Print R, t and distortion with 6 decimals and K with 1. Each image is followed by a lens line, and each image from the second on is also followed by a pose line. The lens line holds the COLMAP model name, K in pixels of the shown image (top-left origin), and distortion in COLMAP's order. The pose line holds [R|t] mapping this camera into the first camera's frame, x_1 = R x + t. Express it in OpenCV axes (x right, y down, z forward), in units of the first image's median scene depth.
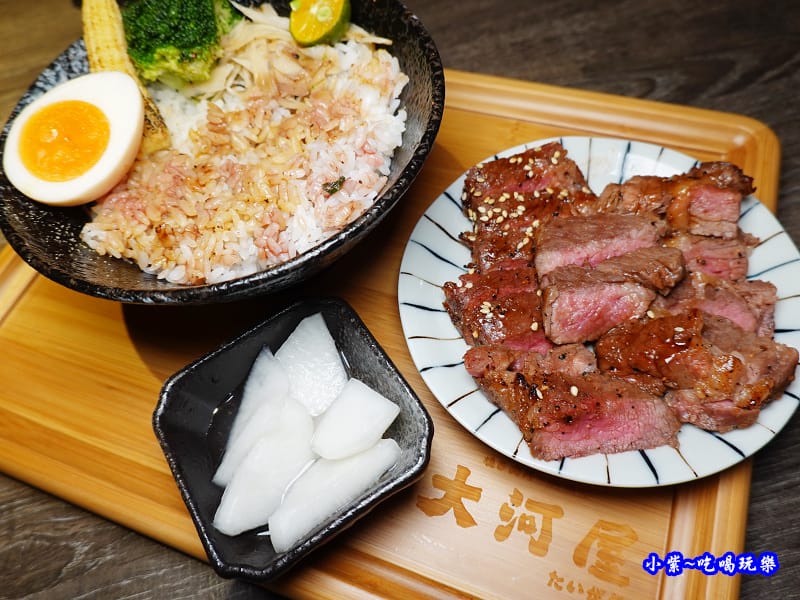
lens RADIAL K [[610.2, 0, 400.0], [0, 610.2, 300.0], [0, 0, 1]] dist [0.006979, -0.006887]
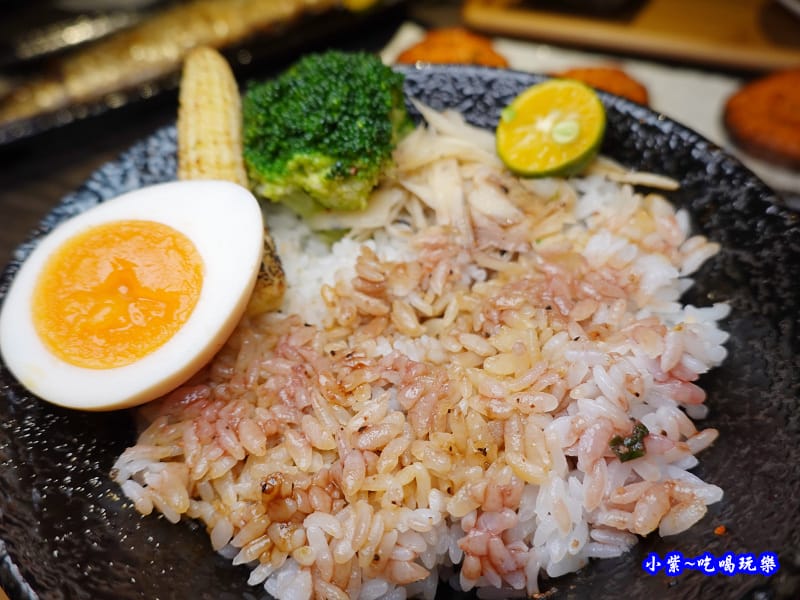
lens RADIAL K [[595.9, 0, 400.0], [0, 595.9, 300.0], [0, 0, 1]] dist [0.011460, -0.040522]
pose [[0.993238, 0.115772, -0.008669, -0.266978], [-0.115298, 0.974918, -0.190372, -0.163519], [-0.013588, 0.190084, 0.981674, 0.432056]]
